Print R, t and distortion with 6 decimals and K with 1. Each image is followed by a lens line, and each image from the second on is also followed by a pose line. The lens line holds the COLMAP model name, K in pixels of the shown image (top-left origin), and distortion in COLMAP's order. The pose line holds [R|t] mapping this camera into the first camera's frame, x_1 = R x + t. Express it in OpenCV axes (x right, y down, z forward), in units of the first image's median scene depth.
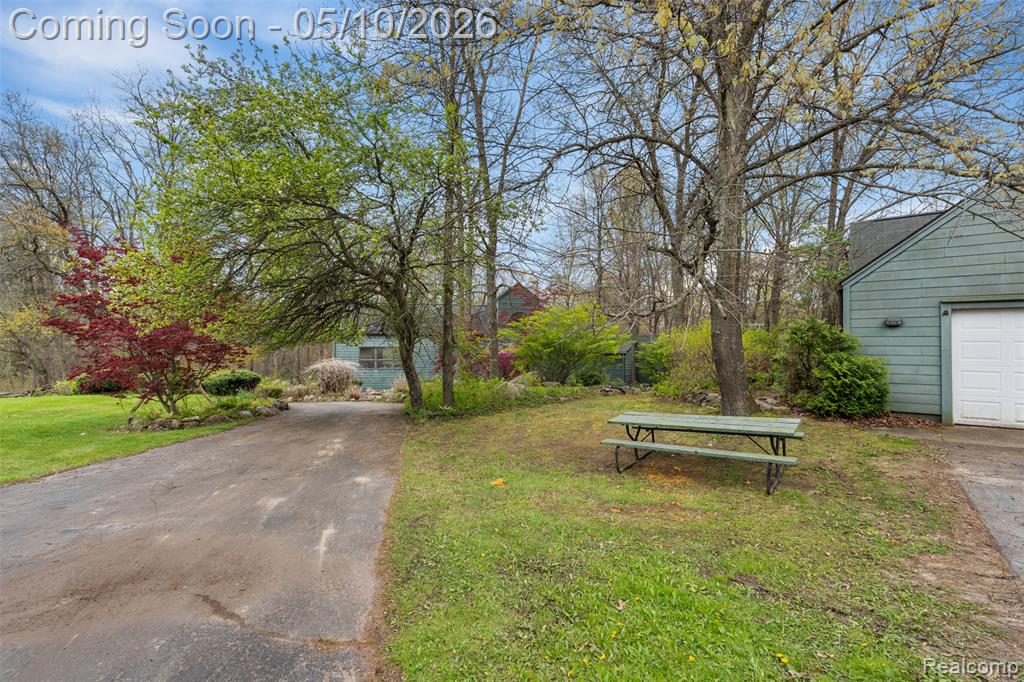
lens RADIAL K [[450.0, 0, 512.0], [0, 450.0, 341.0], [0, 0, 1]] dist [0.000626, 0.000275]
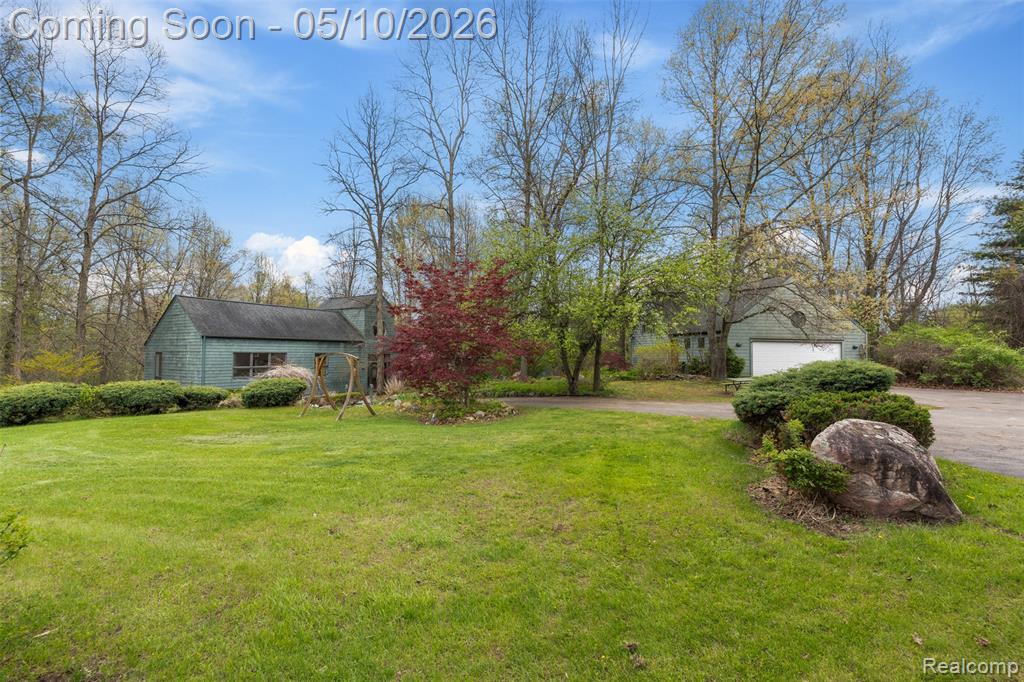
lens RADIAL K [[450.0, 0, 512.0], [0, 450.0, 341.0], [0, 0, 1]] dist [0.000626, 0.000275]
pose [[0.720086, 0.014797, 0.693727, -2.125355], [-0.010708, 0.999891, -0.010213, -0.021248], [-0.693802, -0.000075, 0.720166, -0.027028]]
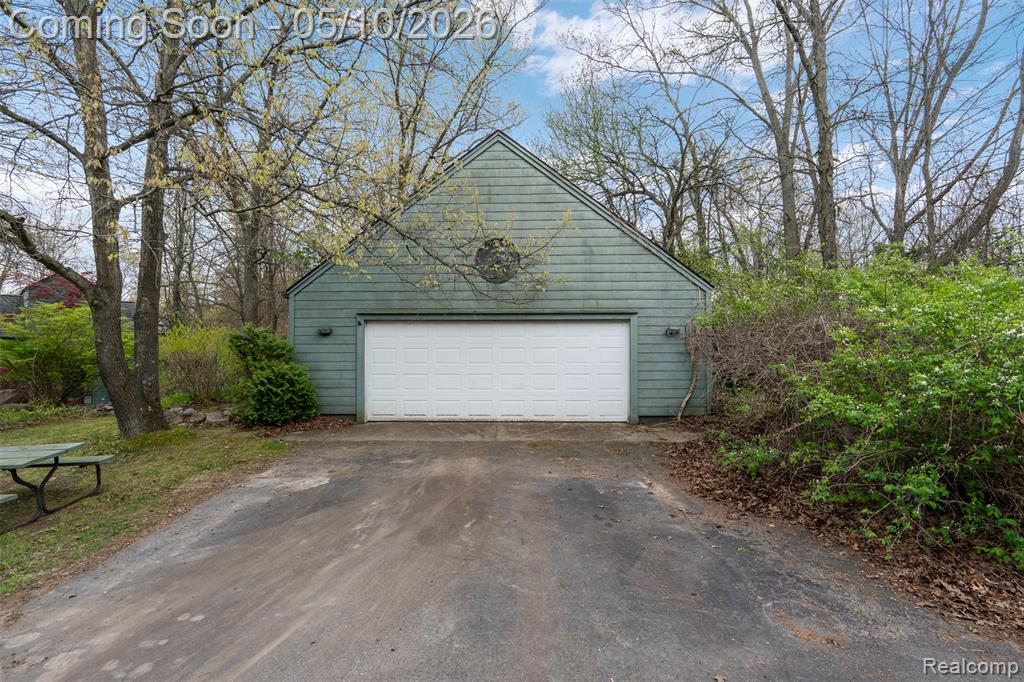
lens RADIAL K [[450.0, 0, 512.0], [0, 450.0, 341.0], [0, 0, 1]] dist [0.000626, 0.000275]
pose [[0.839416, -0.002006, 0.543486, 0.651626], [0.005033, 0.999979, -0.004081, -0.011230], [-0.543466, 0.006161, 0.839409, -0.144806]]
